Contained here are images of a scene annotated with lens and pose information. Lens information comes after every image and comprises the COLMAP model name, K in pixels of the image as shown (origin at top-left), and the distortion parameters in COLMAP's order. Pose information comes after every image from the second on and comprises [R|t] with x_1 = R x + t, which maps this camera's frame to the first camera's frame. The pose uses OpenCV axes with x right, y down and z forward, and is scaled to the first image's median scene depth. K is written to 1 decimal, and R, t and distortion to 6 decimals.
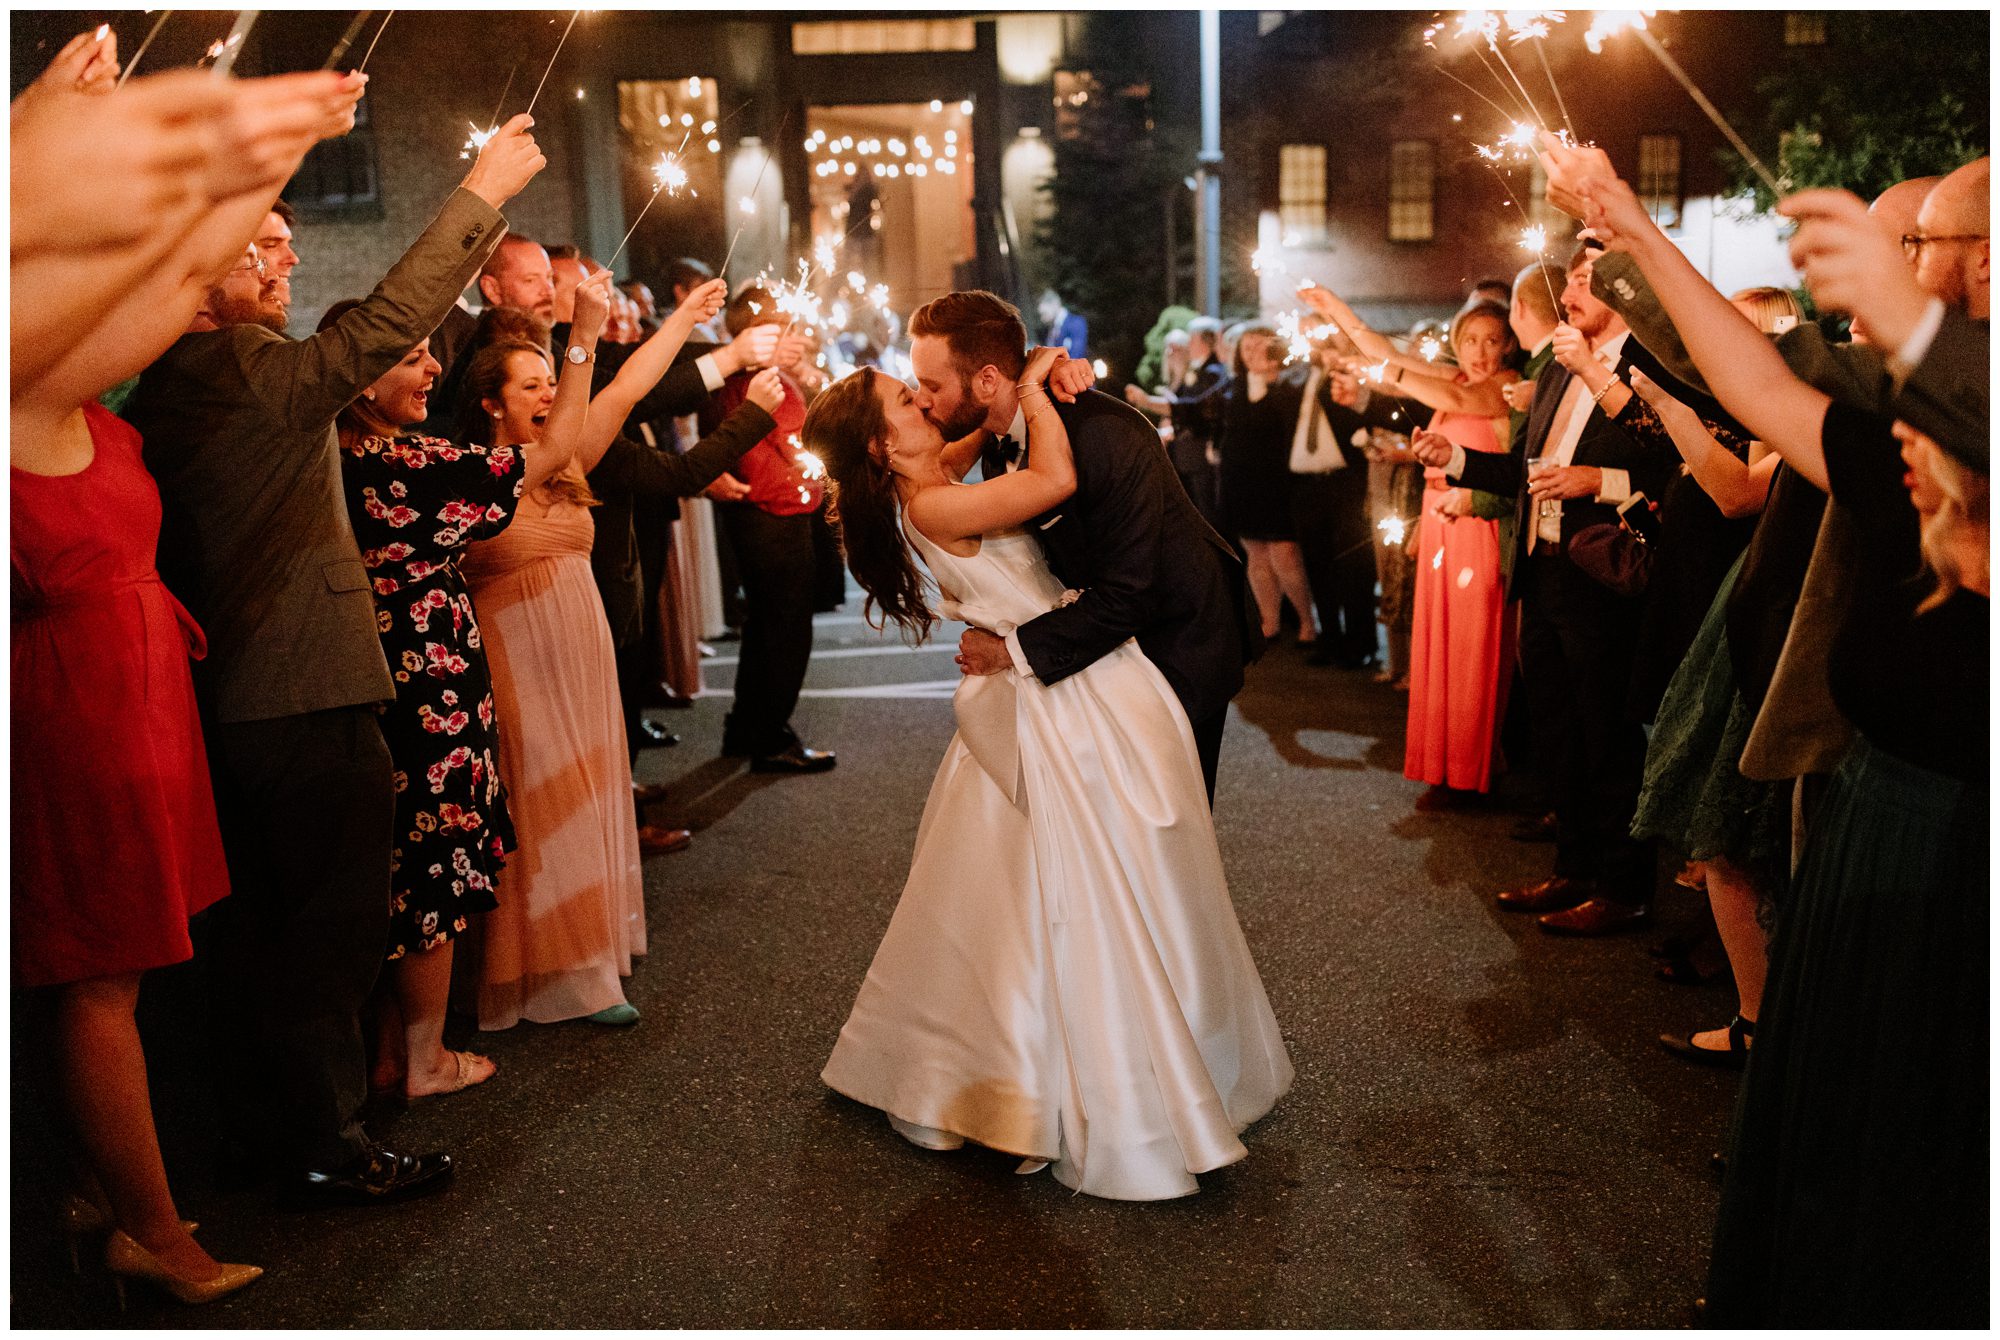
lens RADIAL K [[1975.8, 0, 947.3], [0, 1975.8, 707.1], [0, 0, 1]] dist [-0.014406, 0.037008]
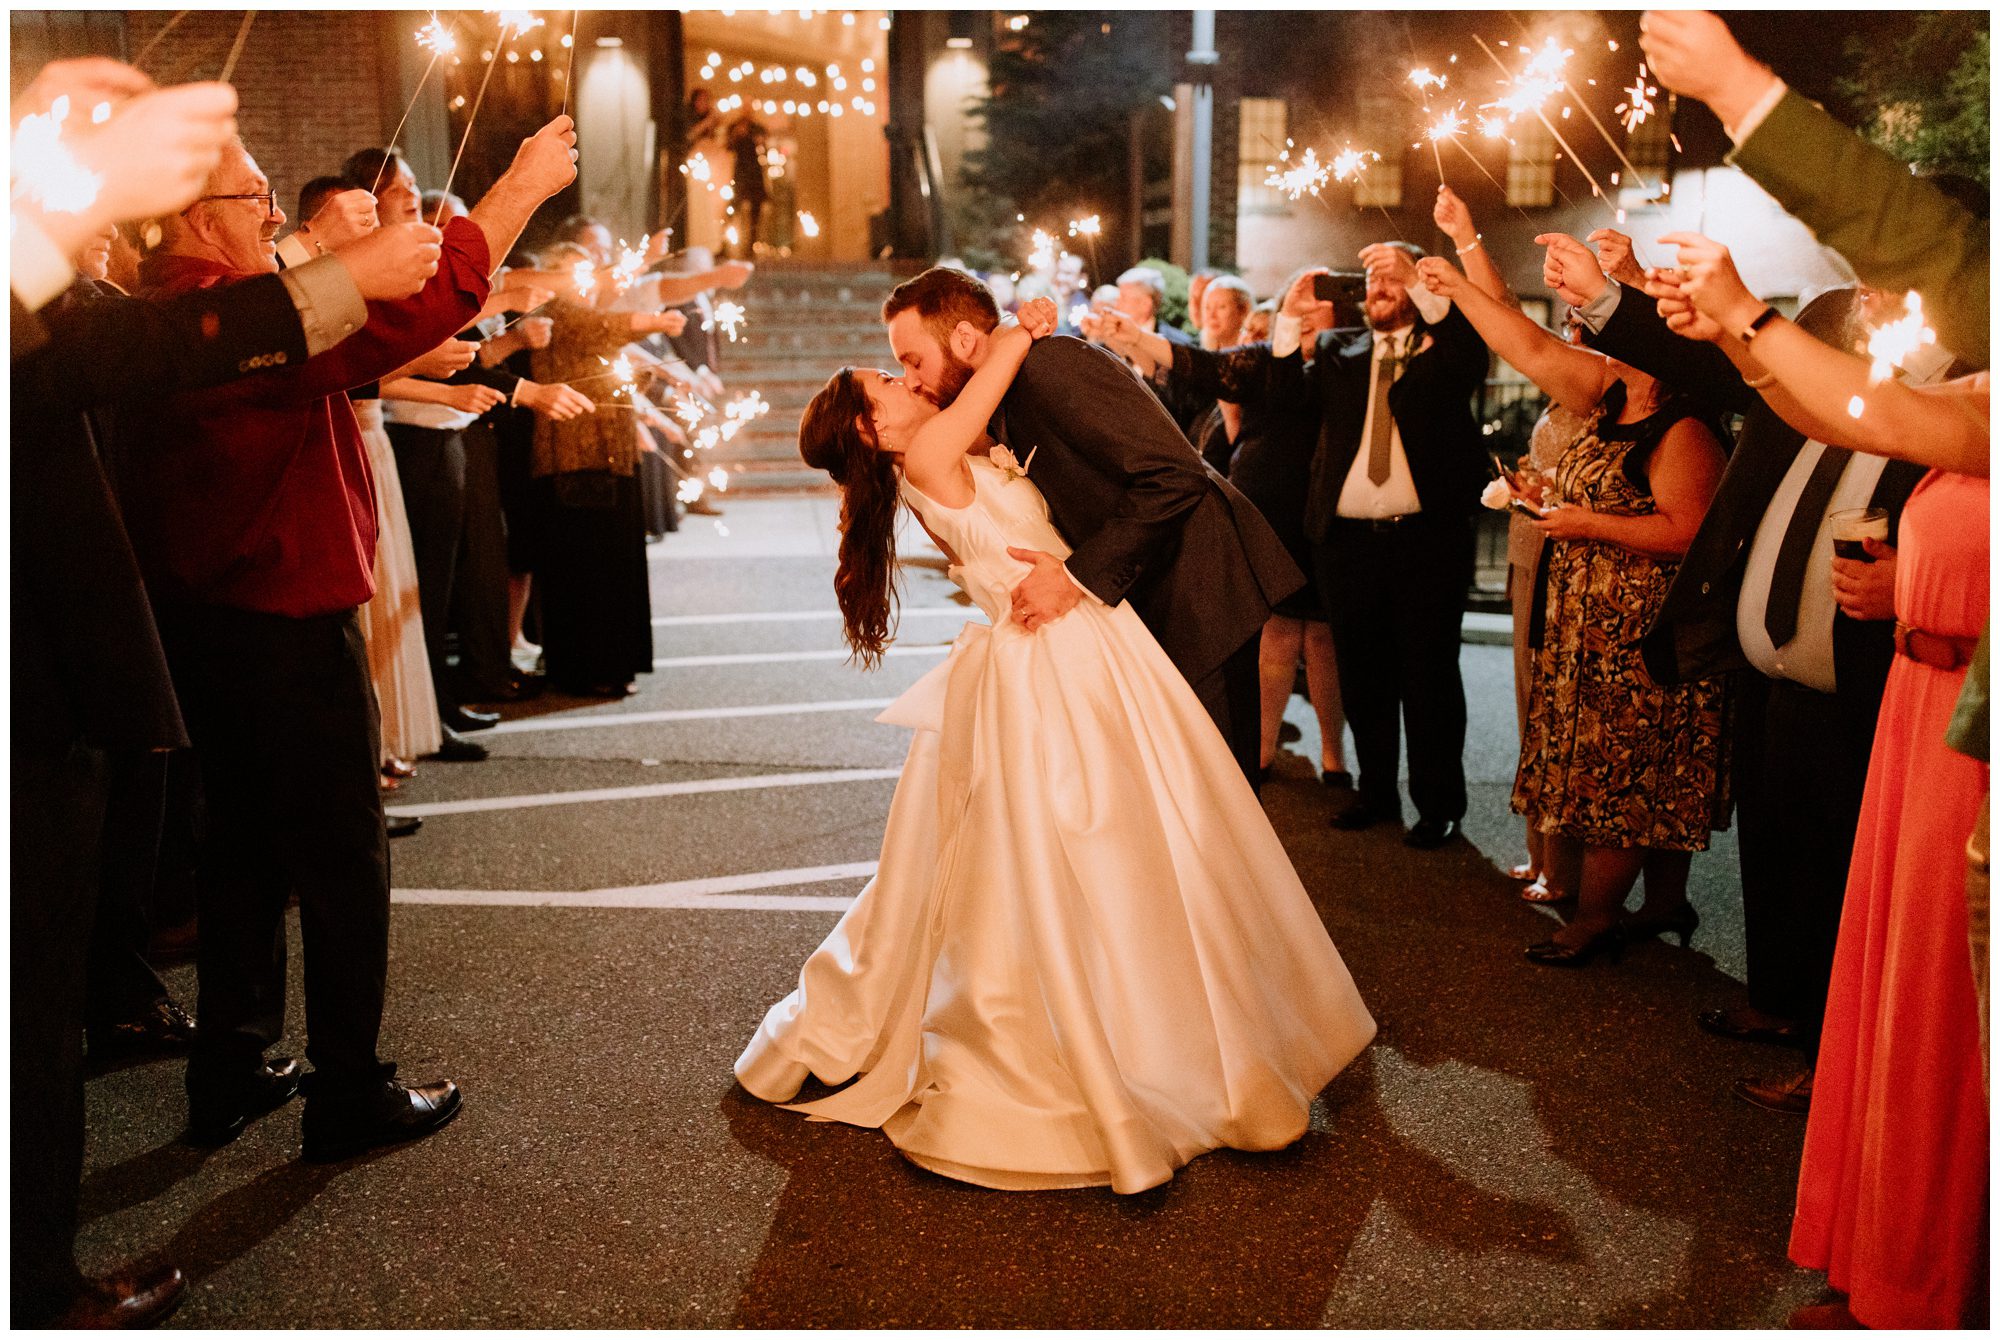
lens RADIAL K [[1975.8, 0, 947.3], [0, 1975.8, 707.1], [0, 0, 1]] dist [-0.014406, 0.037008]
pose [[0.998908, 0.020294, 0.042071, 0.009206], [-0.020978, 0.999654, 0.015894, -0.037103], [-0.041734, -0.016760, 0.998988, 0.212227]]
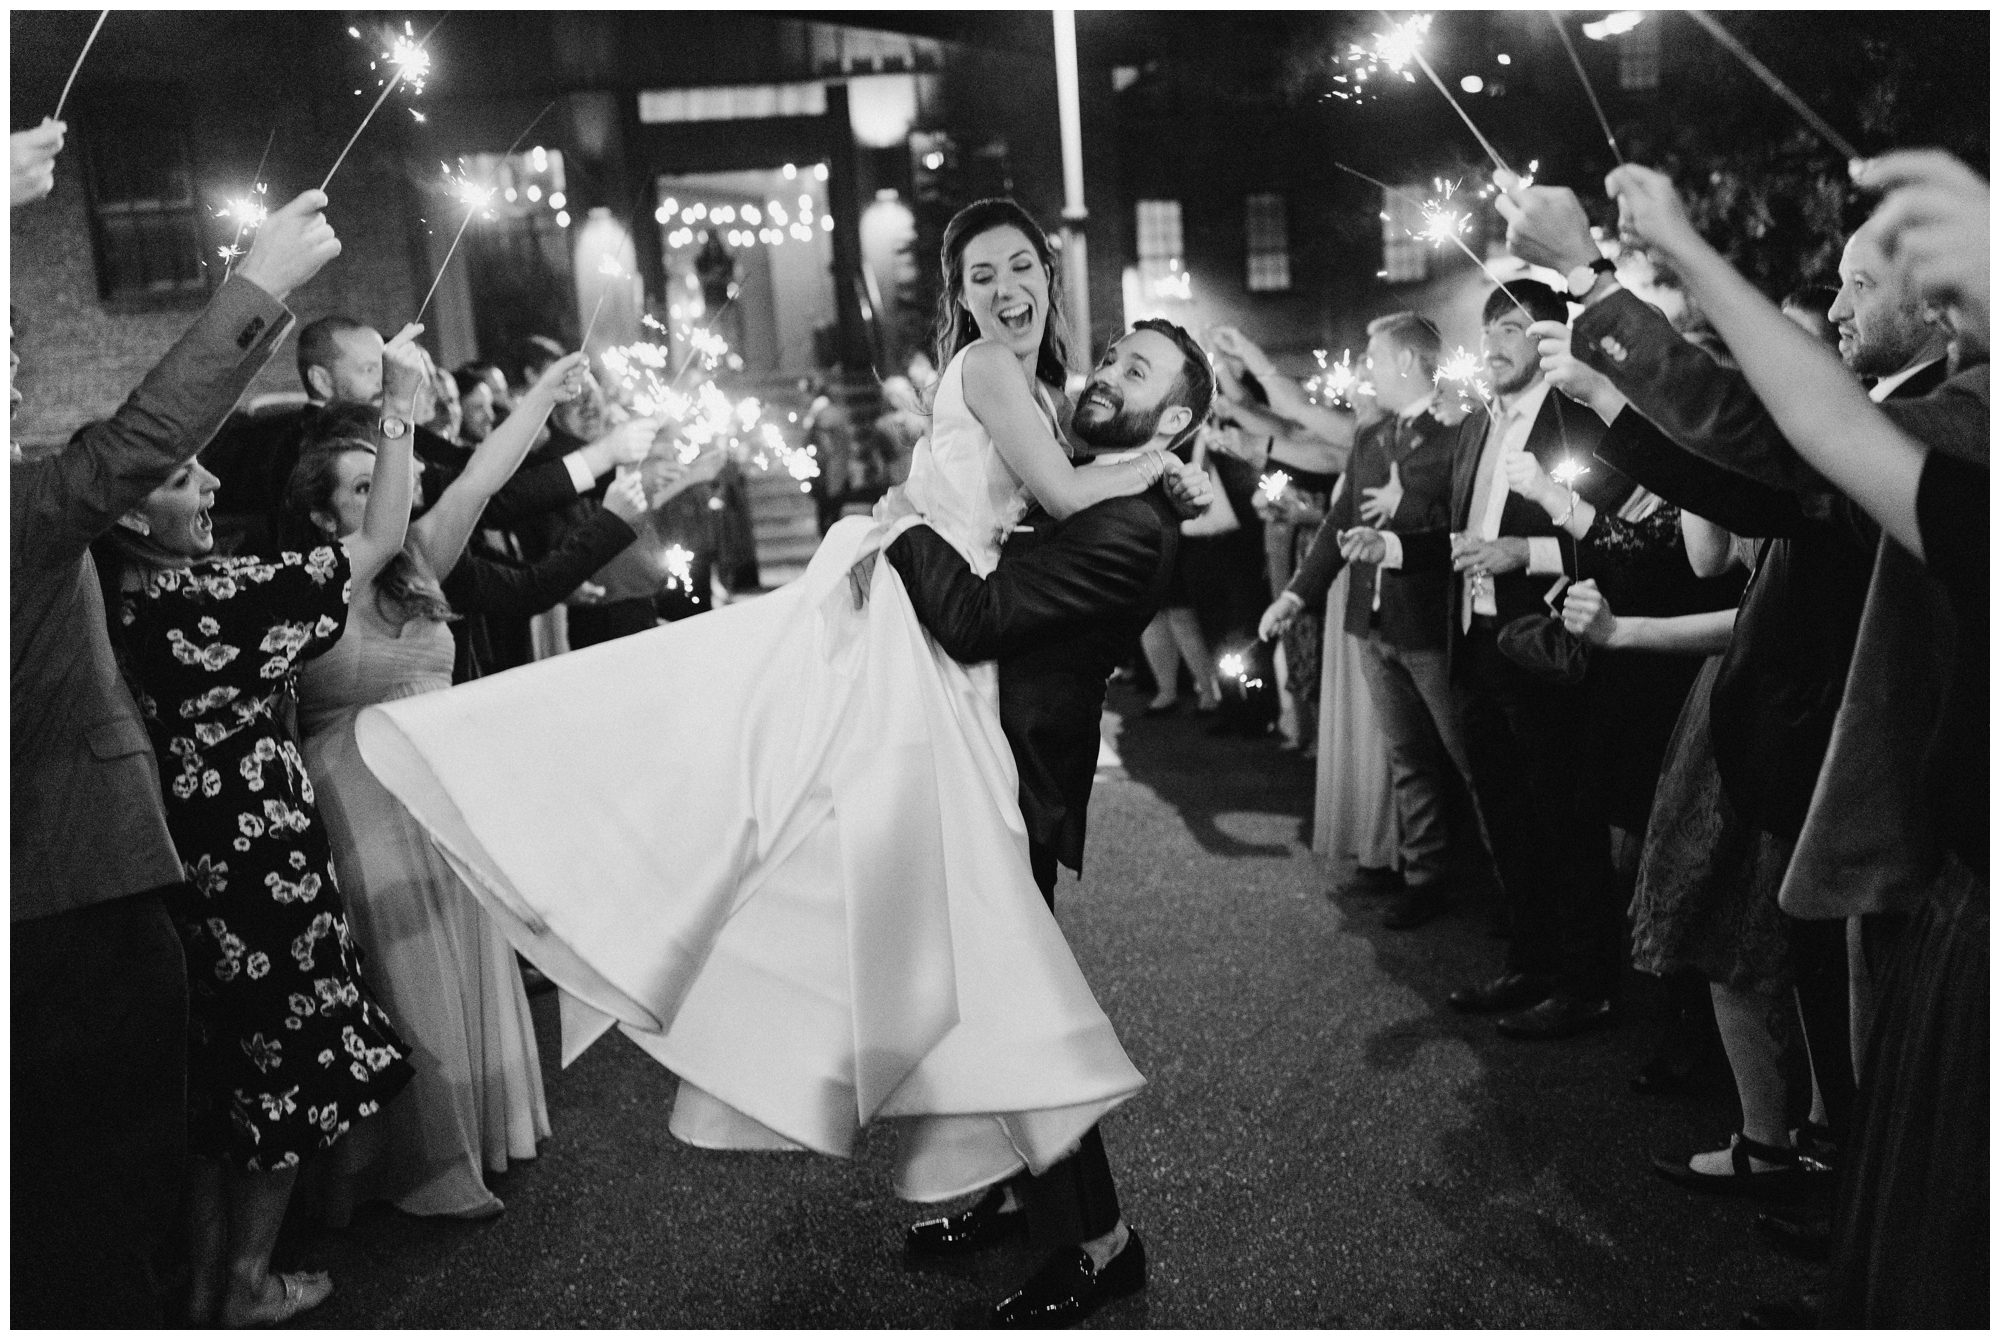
lens RADIAL K [[1991.7, 0, 1000.0], [0, 1991.7, 670.0], [0, 0, 1]] dist [-0.006449, -0.002612]
pose [[0.994891, -0.049796, 0.087822, -0.000968], [0.054080, 0.997426, -0.047088, -0.006822], [-0.085251, 0.051597, 0.995023, 0.025203]]
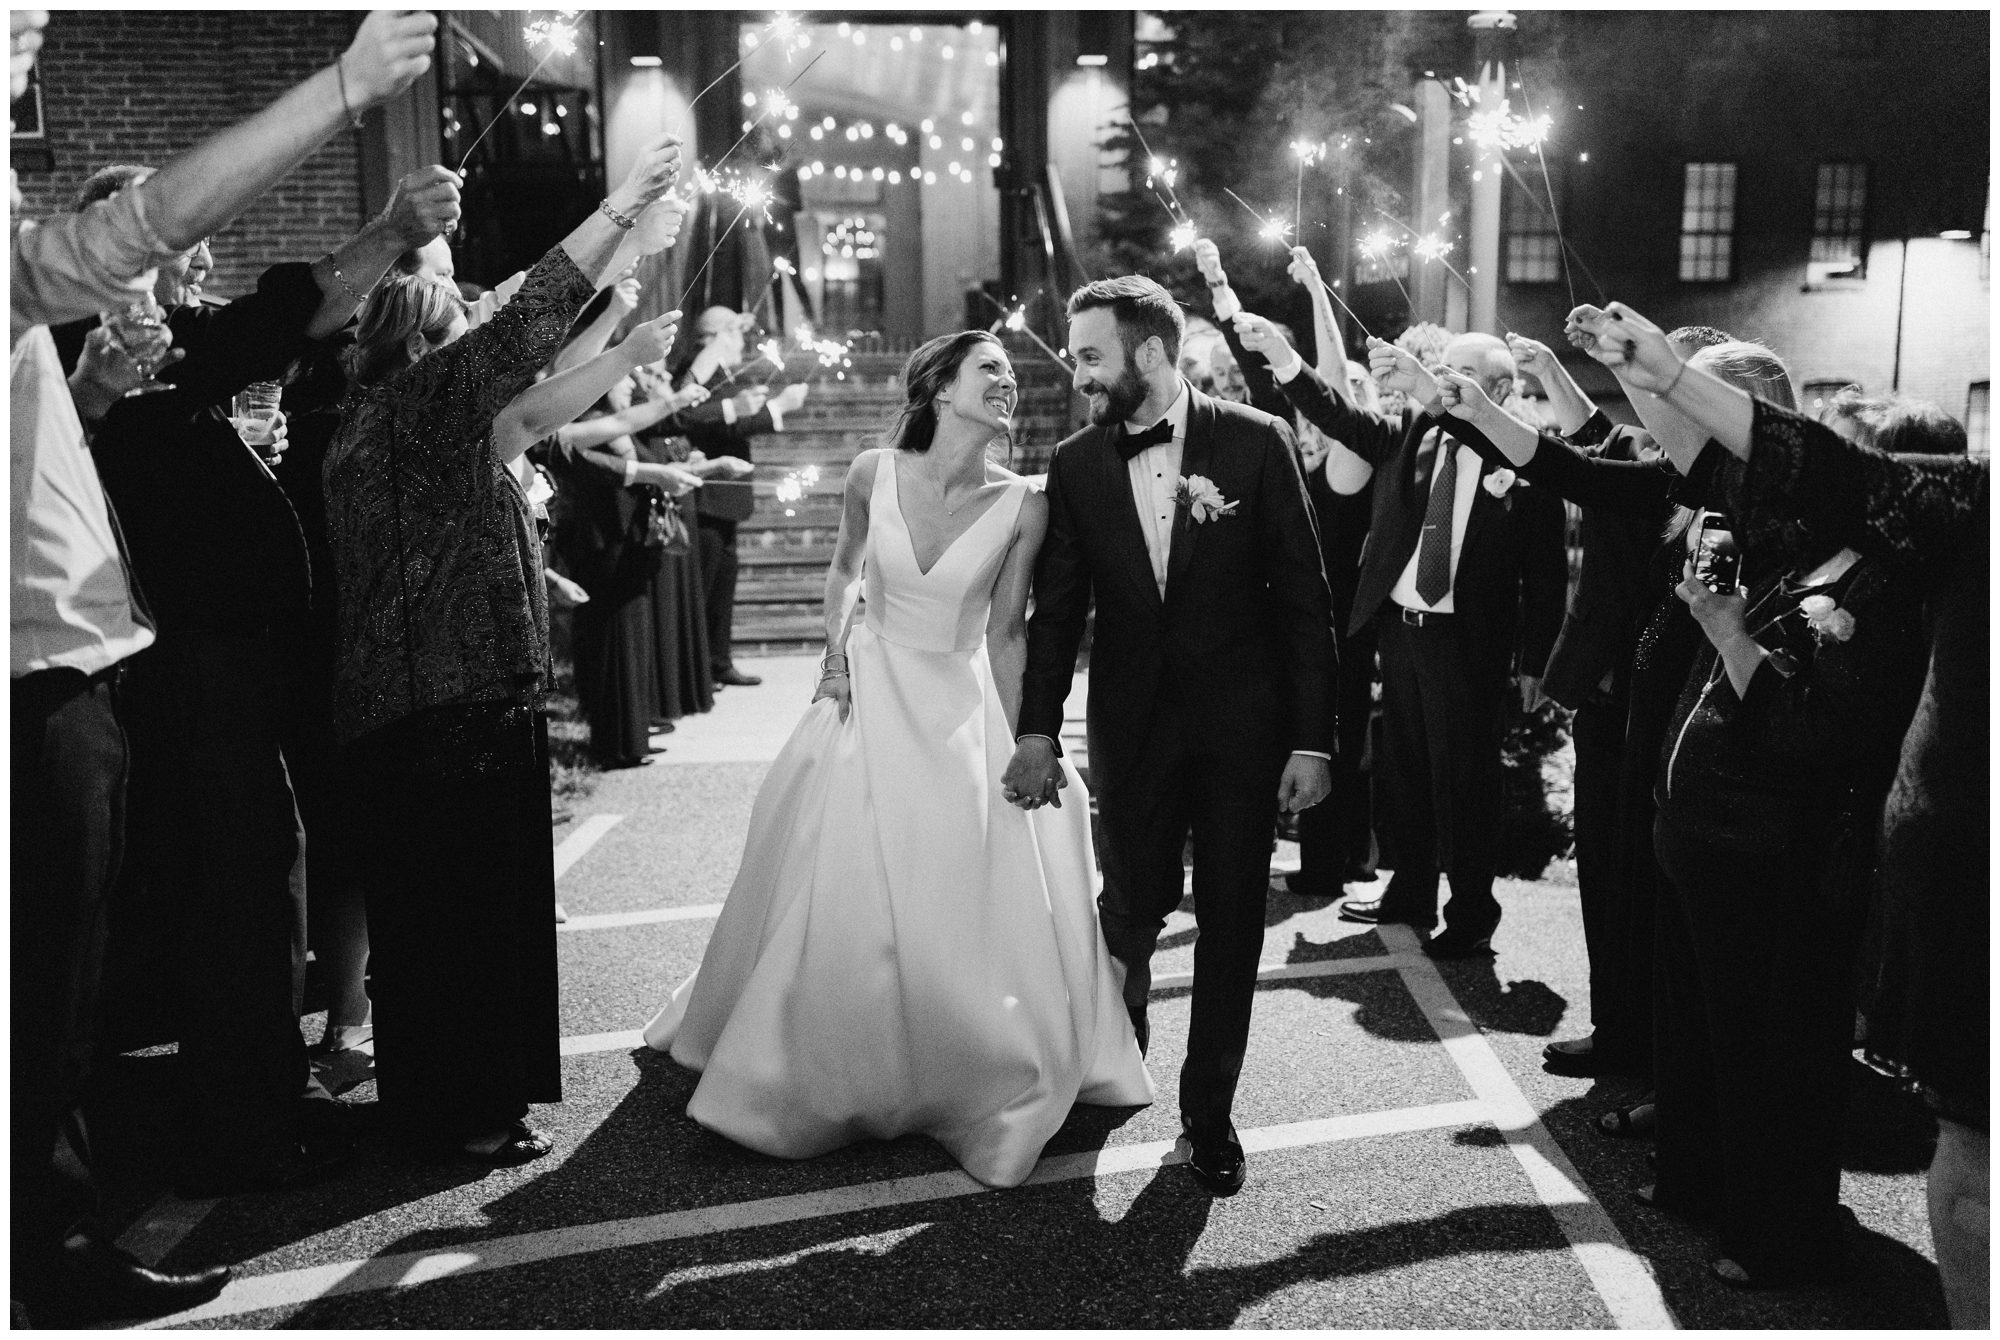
lens RADIAL K [[1975.8, 0, 947.3], [0, 1975.8, 707.1], [0, 0, 1]] dist [-0.014406, 0.037008]
pose [[0.999632, 0.026978, -0.002843, 0.003331], [-0.027044, 0.999286, -0.026399, -0.074534], [0.002129, 0.026466, 0.999647, 0.414770]]
